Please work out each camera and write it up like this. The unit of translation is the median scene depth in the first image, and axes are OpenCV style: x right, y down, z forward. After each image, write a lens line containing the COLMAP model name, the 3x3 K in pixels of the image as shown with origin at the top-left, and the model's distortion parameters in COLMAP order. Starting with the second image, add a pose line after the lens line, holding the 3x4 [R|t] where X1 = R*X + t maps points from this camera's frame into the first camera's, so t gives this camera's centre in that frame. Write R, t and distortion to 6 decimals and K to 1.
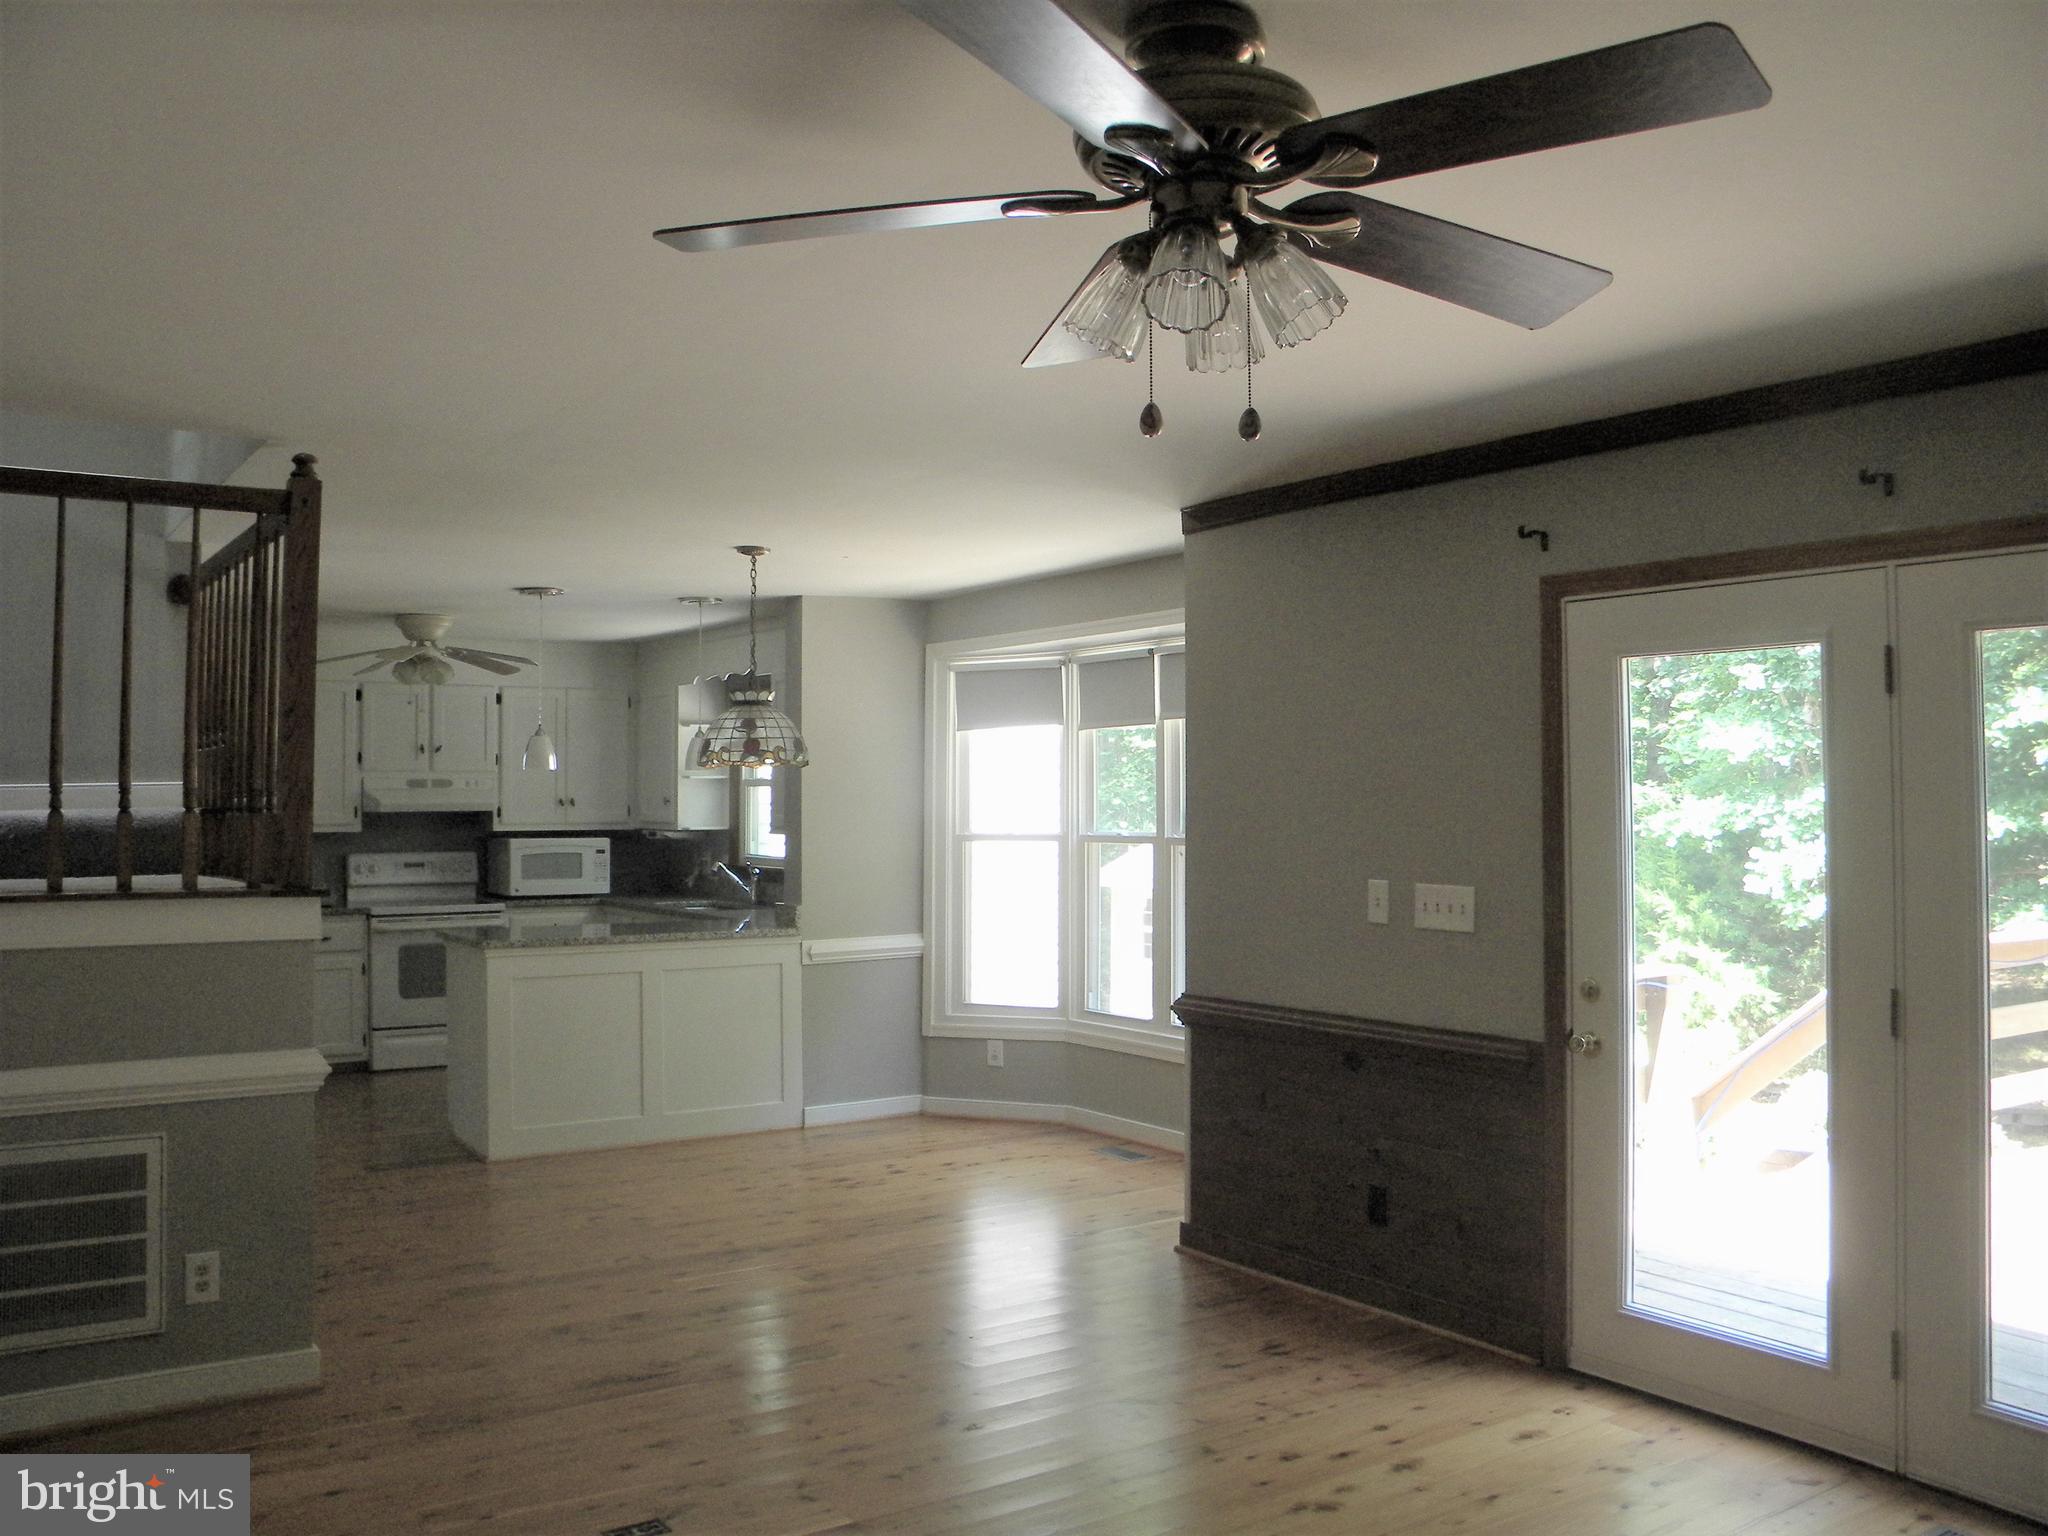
lens RADIAL K [[1717.8, 0, 1024.0], [0, 1717.8, 768.0], [0, 0, 1]] dist [-0.196195, 0.155975]
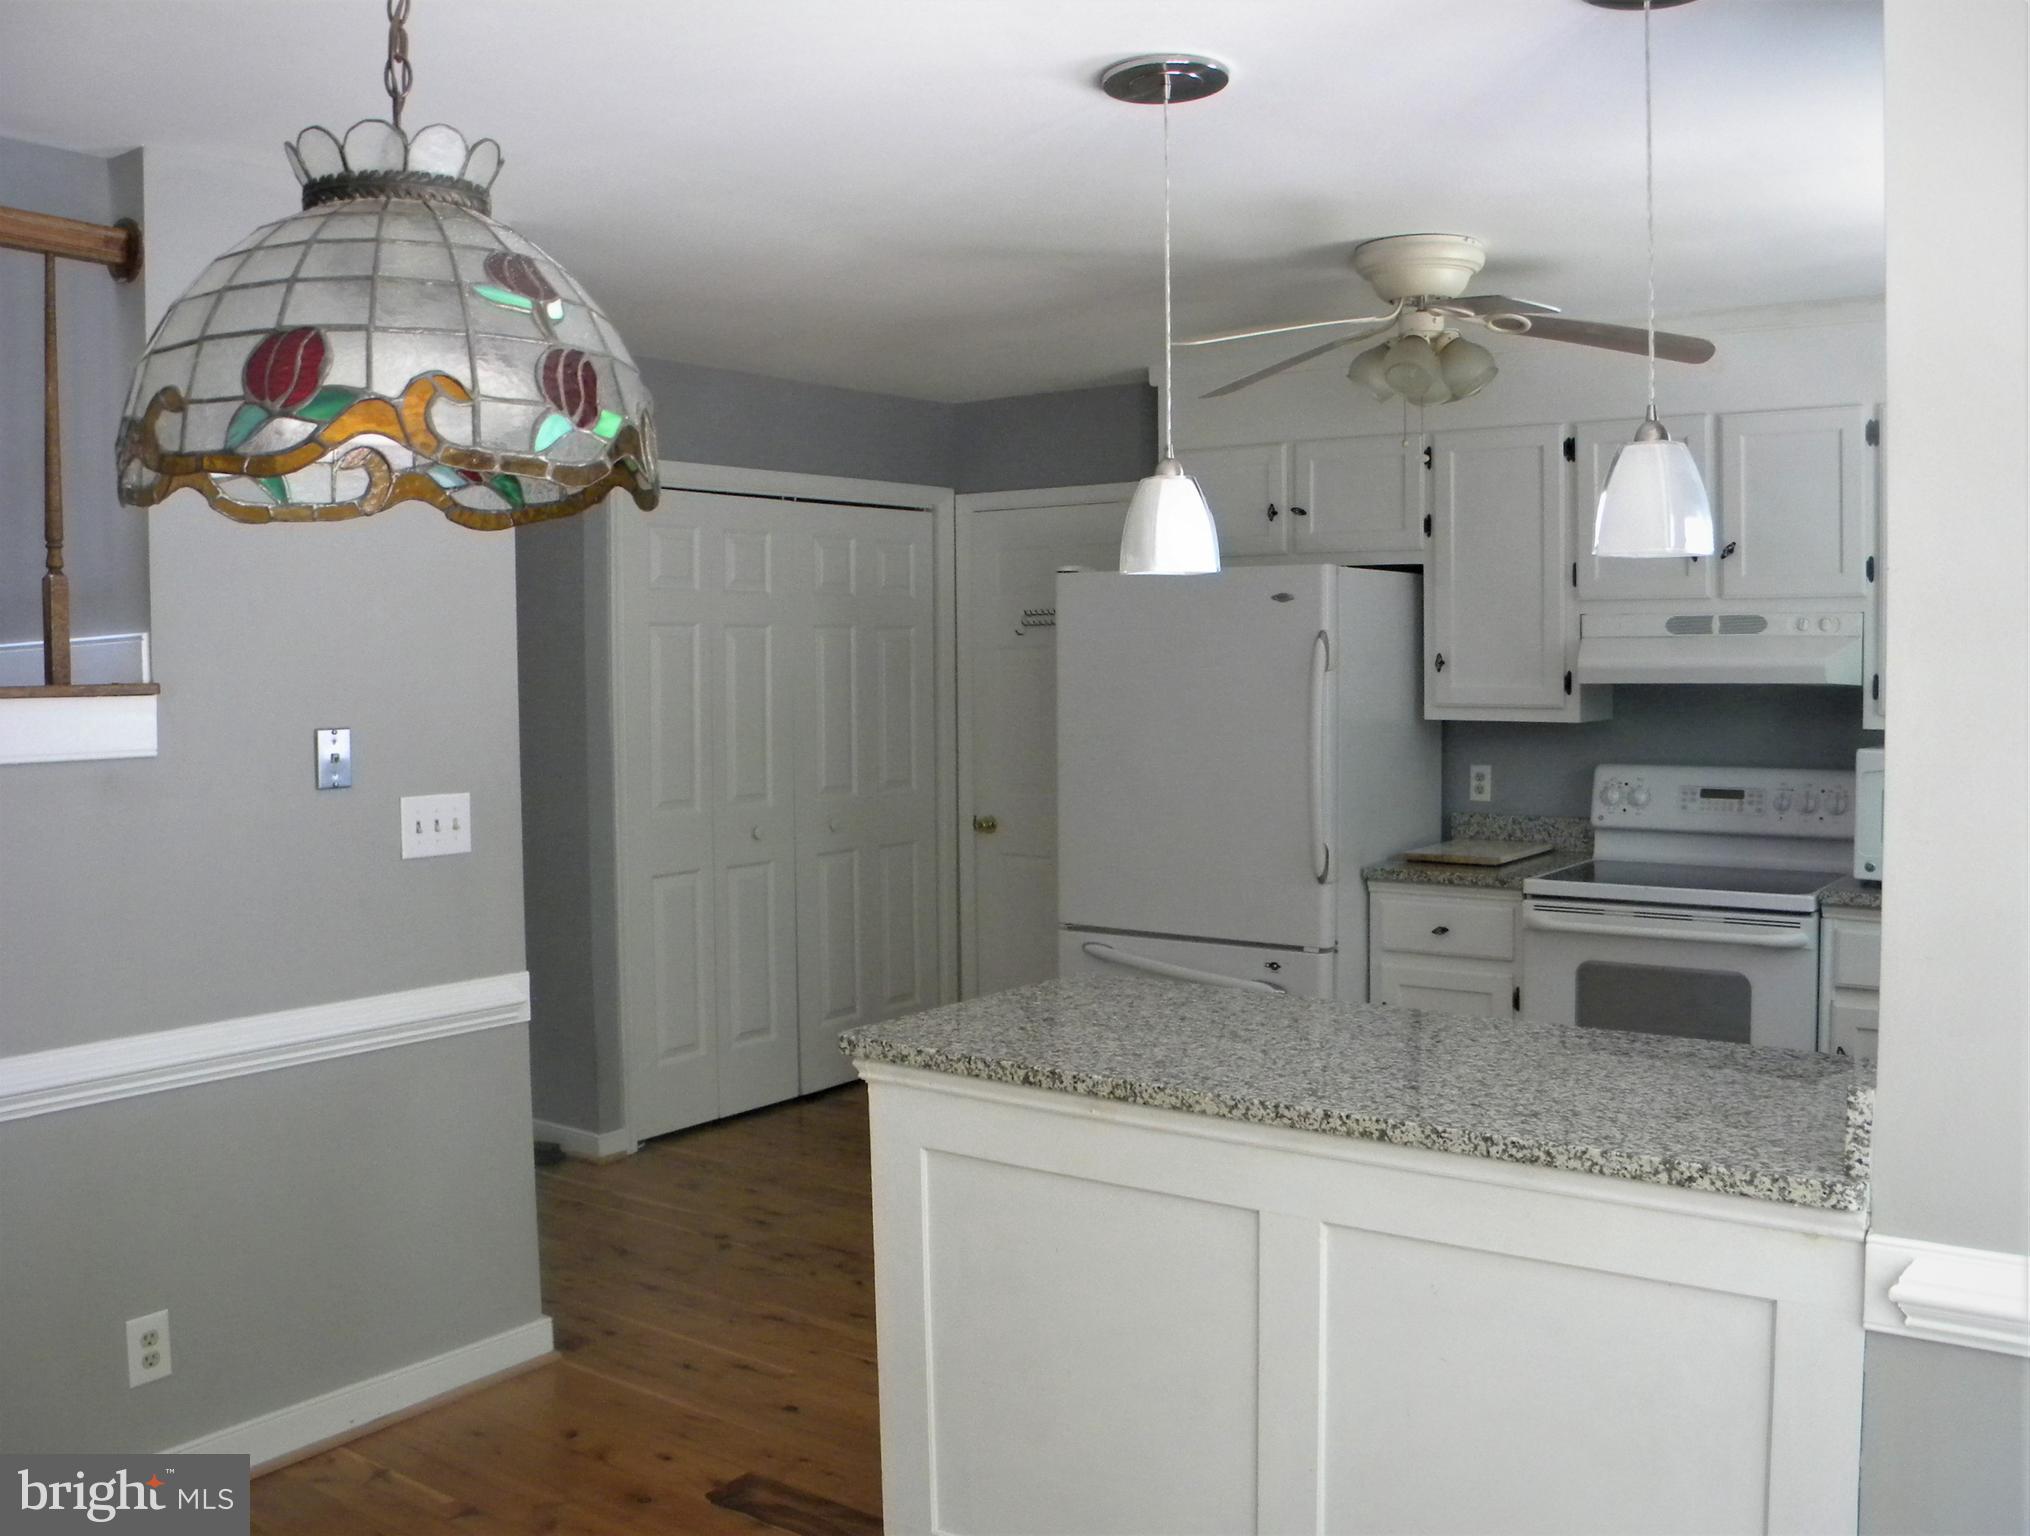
lens RADIAL K [[1803.2, 0, 1122.1], [0, 1803.2, 769.1], [0, 0, 1]] dist [-0.199212, 0.351440]
pose [[0.365573, 0.059491, -0.928879, 0.050931], [0.016345, 0.997391, 0.070312, 0.012026], [0.930639, -0.040887, 0.363647, 0.665979]]
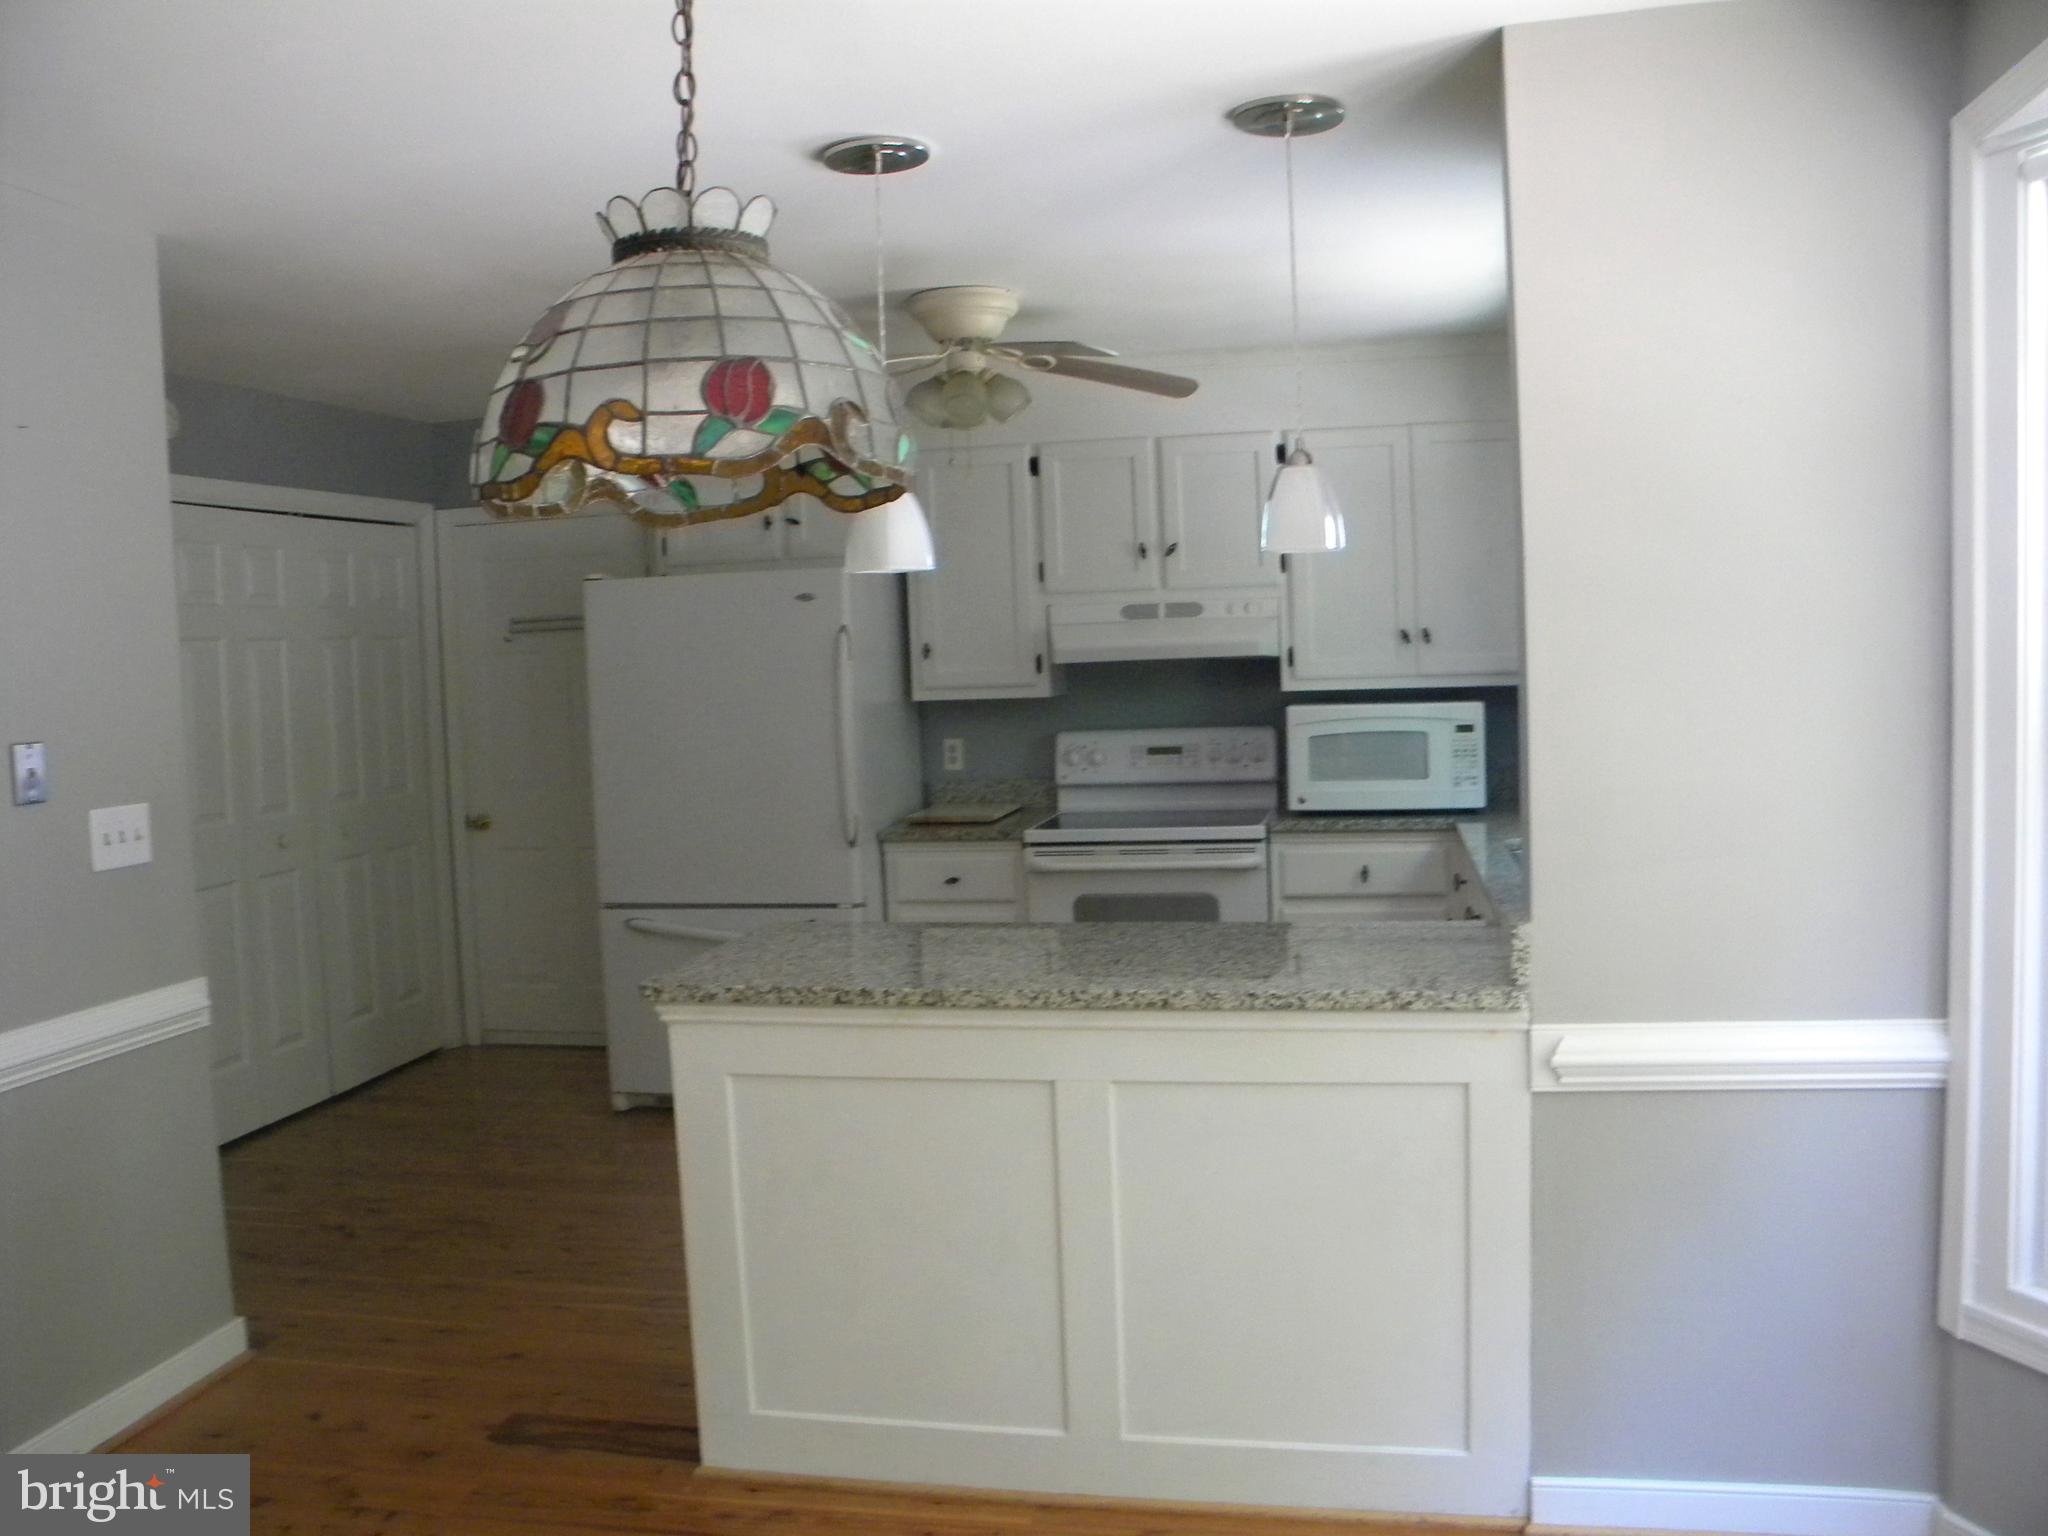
lens RADIAL K [[1699.3, 0, 1053.2], [0, 1699.3, 766.2], [0, 0, 1]] dist [-0.155353, 0.150268]
pose [[0.694998, 0.028056, -0.718464, 0.038834], [0.044307, 0.995668, 0.081741, 0.013172], [0.717645, -0.088643, 0.690745, 0.572003]]
